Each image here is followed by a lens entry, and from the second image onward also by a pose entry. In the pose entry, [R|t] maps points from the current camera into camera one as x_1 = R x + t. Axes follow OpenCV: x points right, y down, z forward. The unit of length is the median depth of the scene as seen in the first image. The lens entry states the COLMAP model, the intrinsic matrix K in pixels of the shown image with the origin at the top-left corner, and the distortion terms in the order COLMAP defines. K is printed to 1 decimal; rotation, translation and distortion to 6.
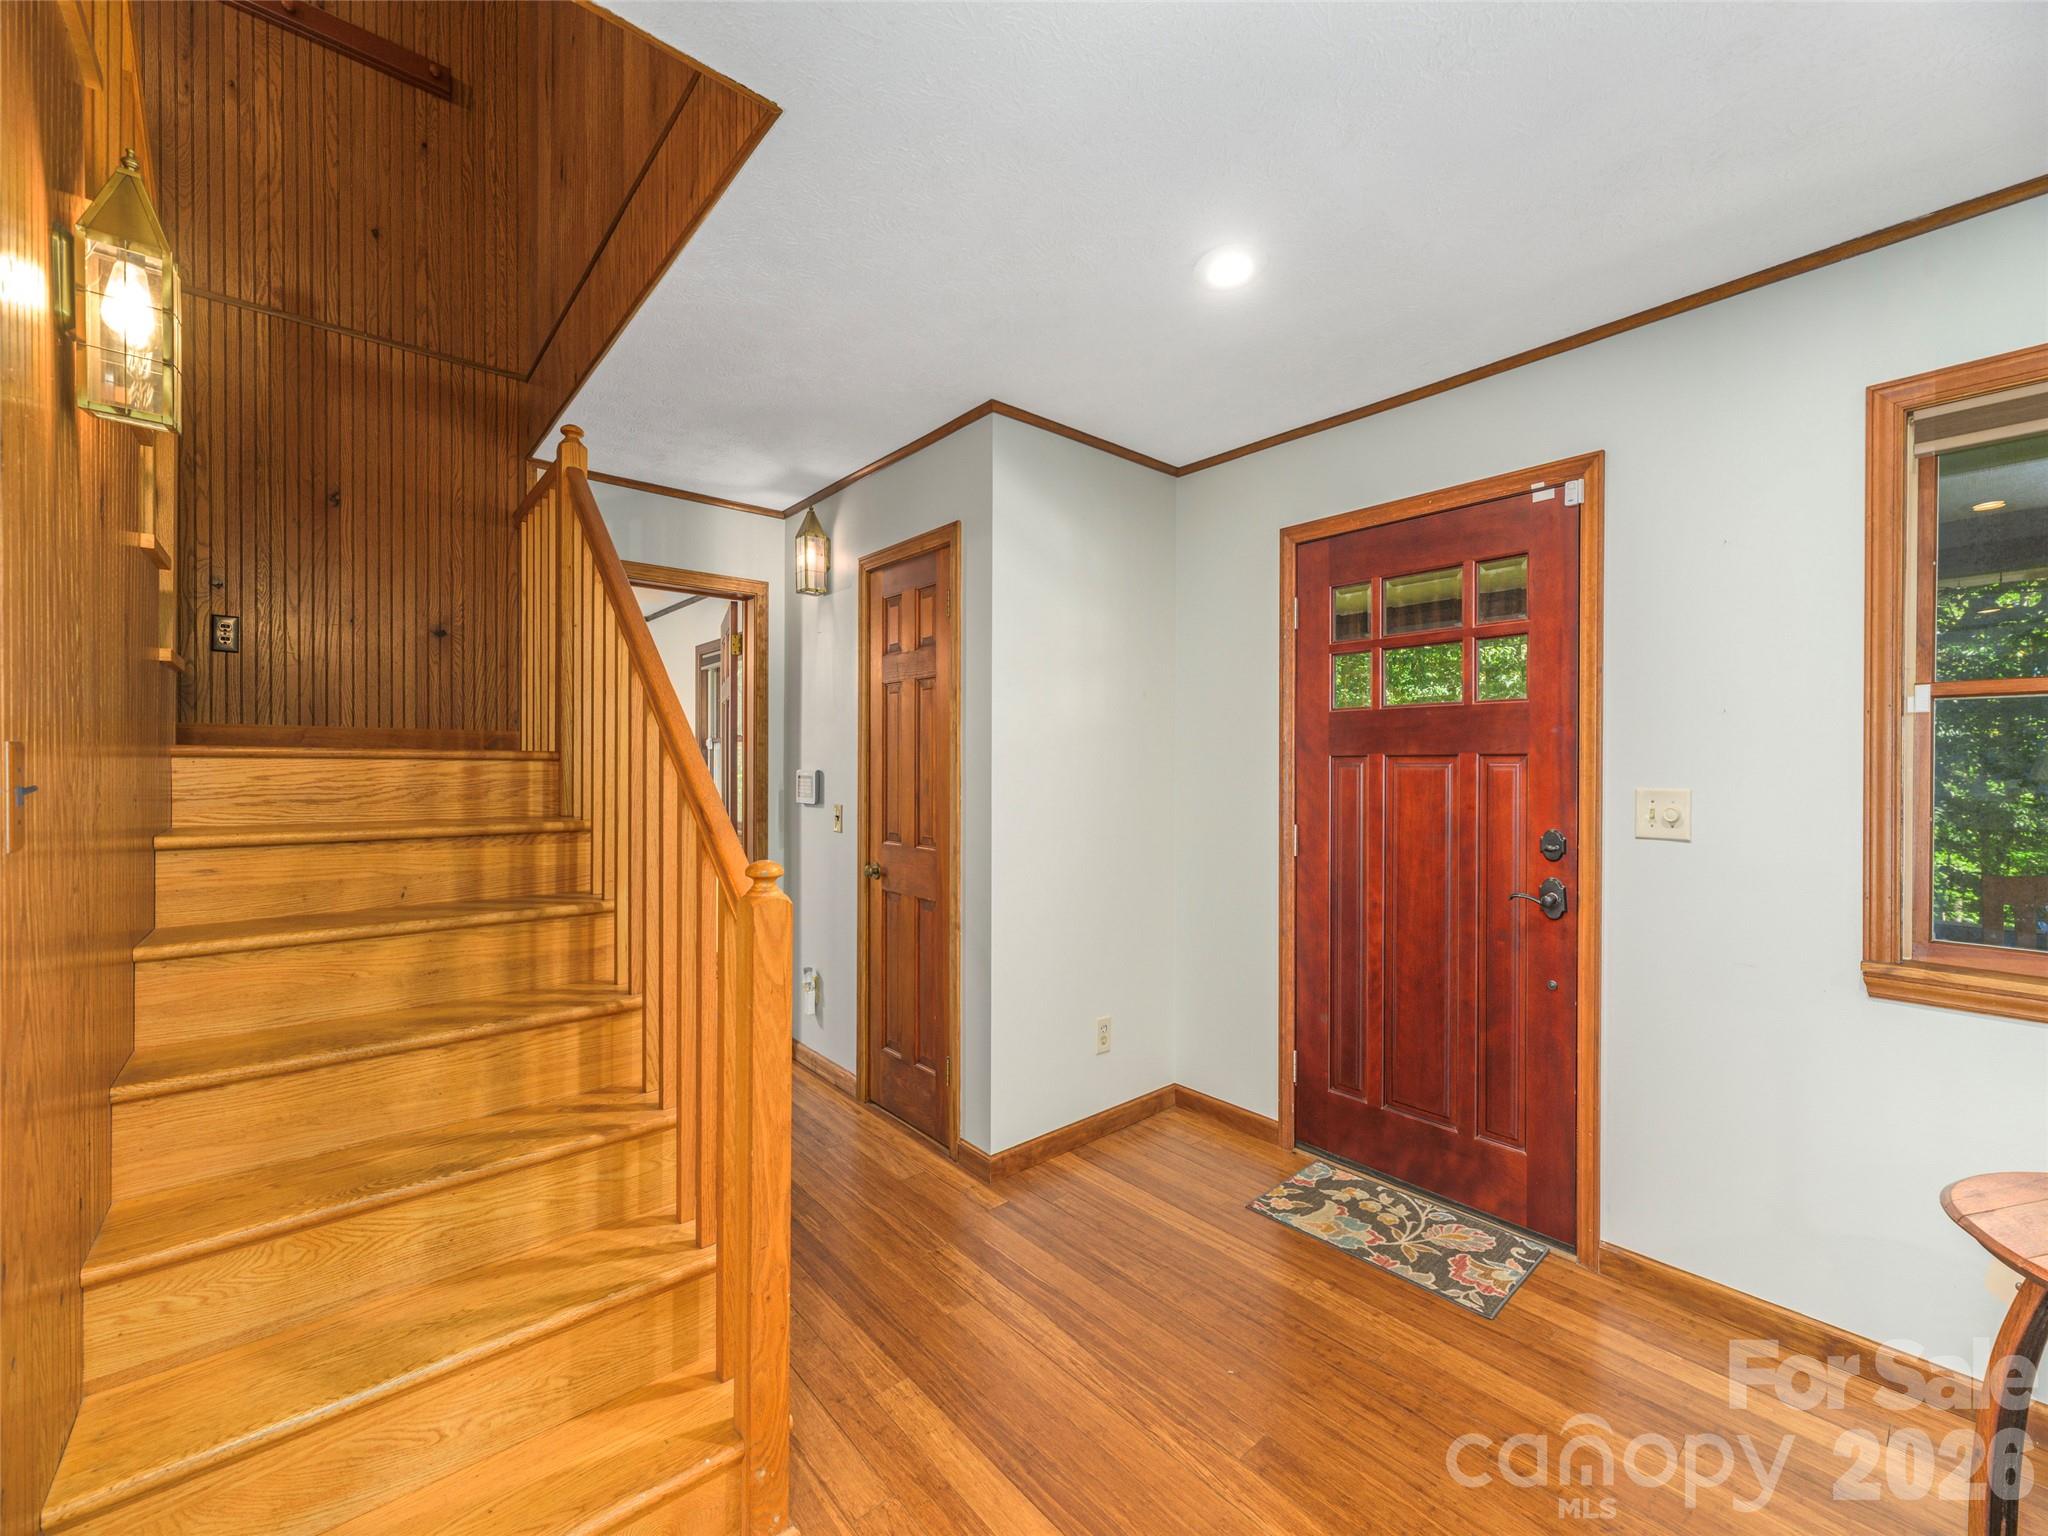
lens RADIAL K [[813.0, 0, 1022.8], [0, 813.0, 761.5], [0, 0, 1]] dist [-0.000554, 0.000063]
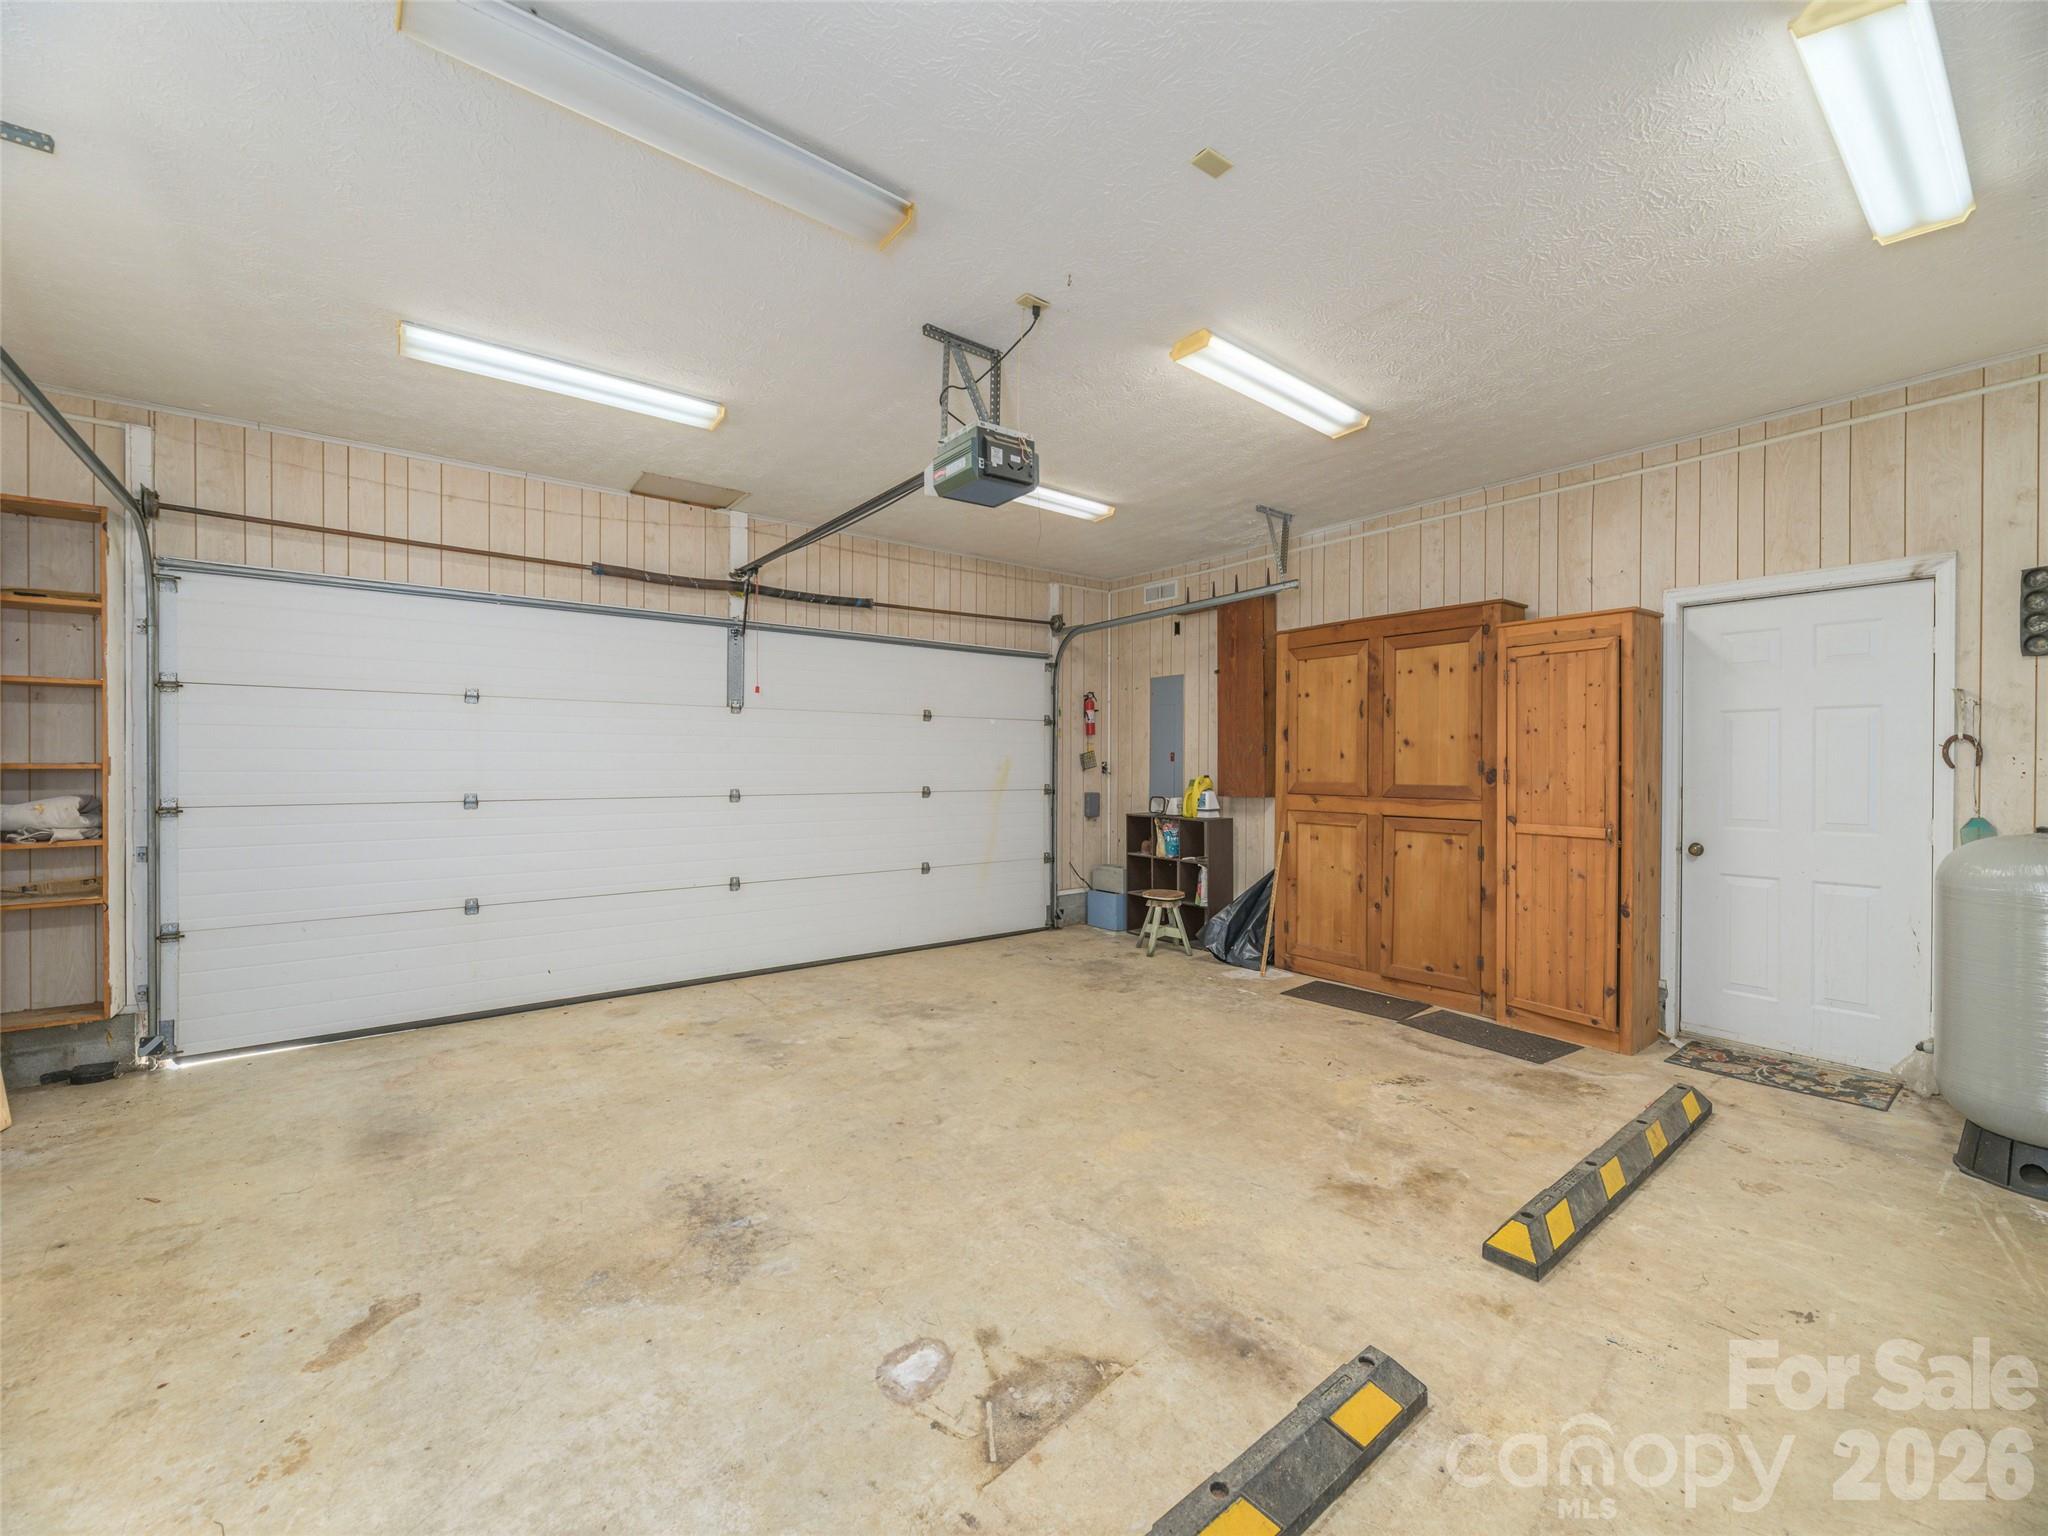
lens RADIAL K [[828.5, 0, 1024.4], [0, 828.5, 770.7], [0, 0, 1]] dist [0.001013, 0.000574]
pose [[-0.998398, -0.006608, 0.056188, 1.692197], [-0.005910, 0.999903, 0.012574, 0.019030], [-0.056266, 0.012222, -0.998341, 2.508880]]
